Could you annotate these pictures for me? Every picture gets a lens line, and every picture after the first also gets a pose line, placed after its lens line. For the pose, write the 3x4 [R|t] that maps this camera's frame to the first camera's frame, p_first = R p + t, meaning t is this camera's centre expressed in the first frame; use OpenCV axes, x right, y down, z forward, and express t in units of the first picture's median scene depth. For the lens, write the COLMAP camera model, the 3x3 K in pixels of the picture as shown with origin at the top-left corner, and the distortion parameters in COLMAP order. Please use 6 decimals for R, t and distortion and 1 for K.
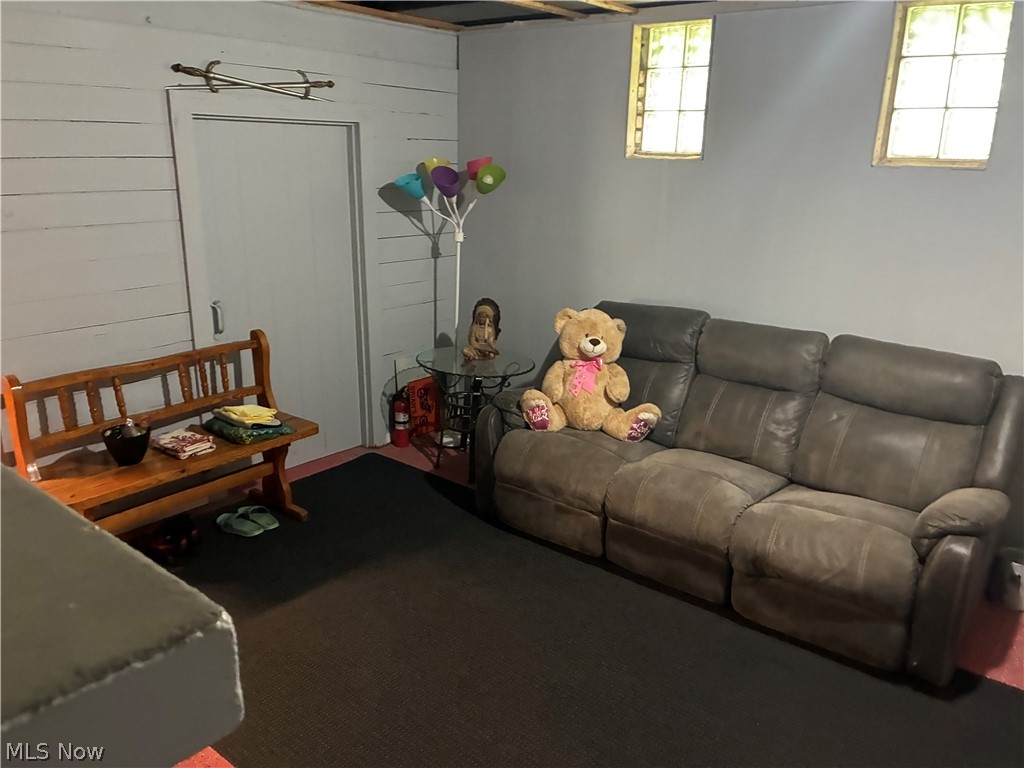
lens RADIAL K [[777.0, 0, 512.0], [0, 777.0, 384.0], [0, 0, 1]] dist [0.037094, -0.058194]
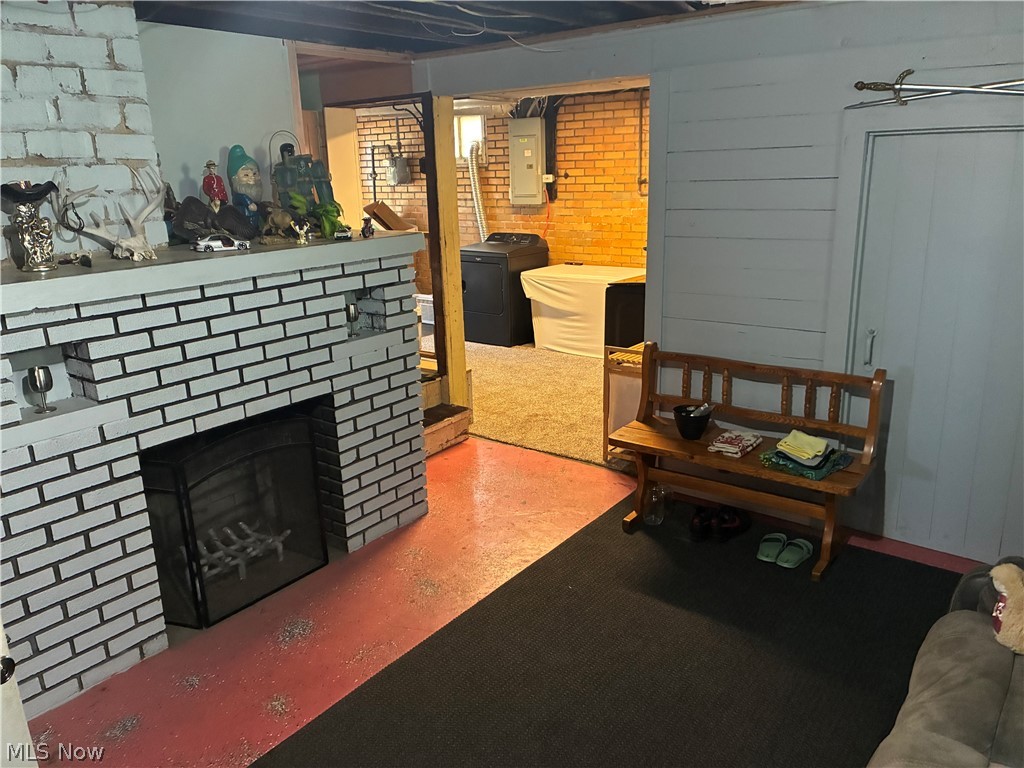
lens RADIAL K [[777.0, 0, 512.0], [0, 777.0, 384.0], [0, 0, 1]] dist [0.037094, -0.058194]
pose [[-0.017687, 0.255321, -0.966694, 0.590271], [-0.249519, 0.935127, 0.251549, -0.188172], [0.968208, 0.245658, 0.047168, 0.605655]]
